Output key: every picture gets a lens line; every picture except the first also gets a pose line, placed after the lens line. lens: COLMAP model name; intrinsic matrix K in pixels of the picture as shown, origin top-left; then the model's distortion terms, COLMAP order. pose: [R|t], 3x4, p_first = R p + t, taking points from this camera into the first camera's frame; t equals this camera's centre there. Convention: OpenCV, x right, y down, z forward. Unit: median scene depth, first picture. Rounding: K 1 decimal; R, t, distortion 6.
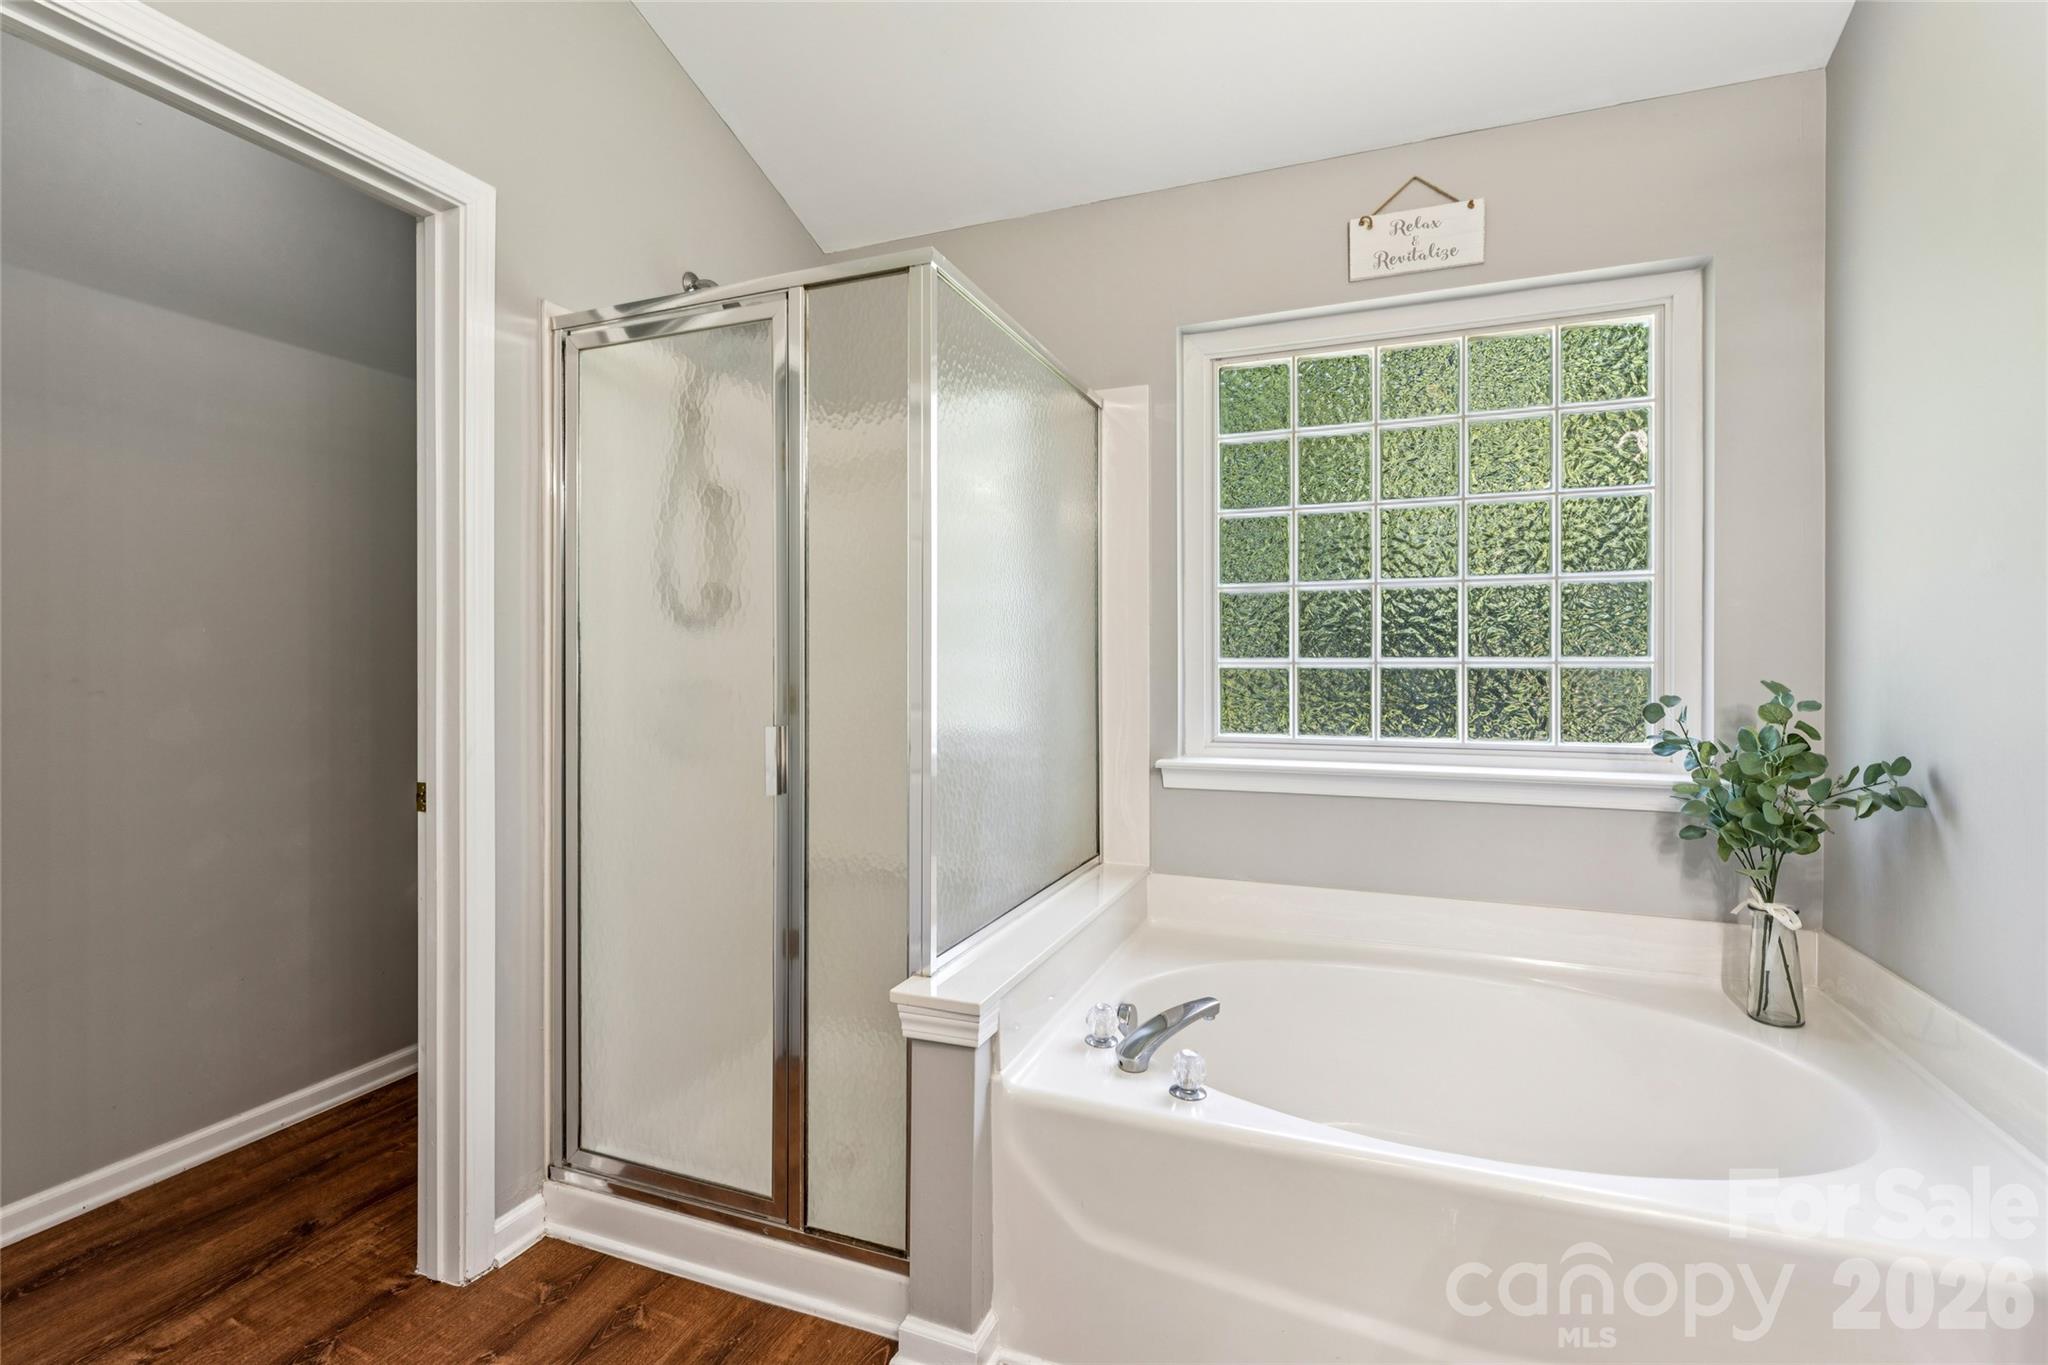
lens RADIAL K [[936.7, 0, 1023.6], [0, 936.7, 663.3], [0, 0, 1]] dist [0.001229, -0.000428]
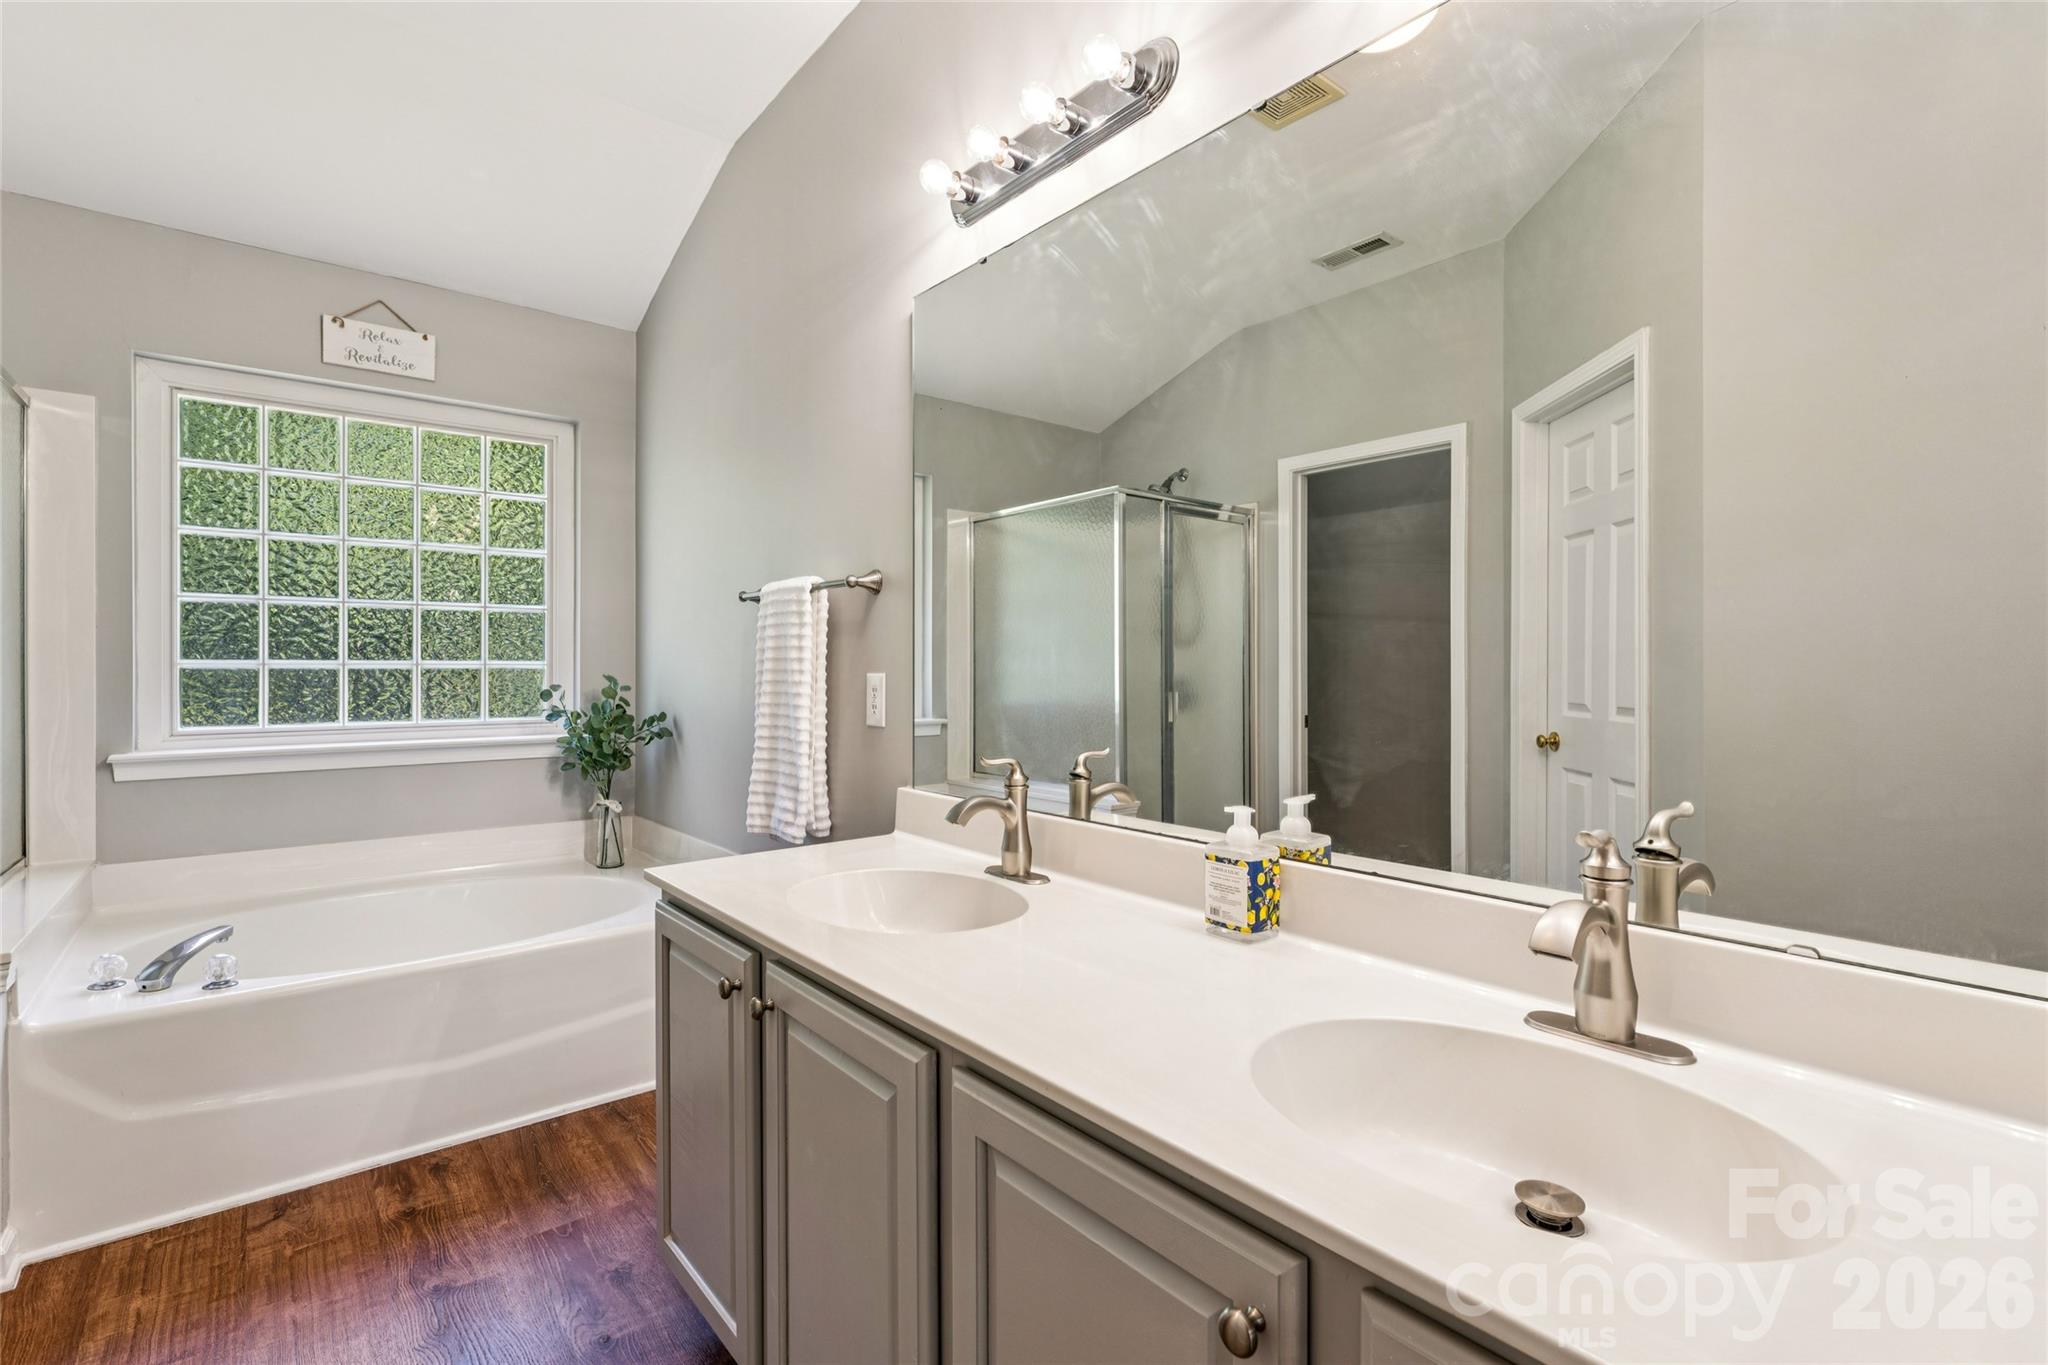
lens RADIAL K [[936.7, 0, 1024.1], [0, 936.7, 668.6], [0, 0, 1]] dist [0.001229, -0.000428]
pose [[0.485225, 0.000222, 0.874390, -0.314985], [-0.000637, 1.000000, 0.000100, 0.005027], [-0.874389, -0.000606, 0.485225, -0.466112]]
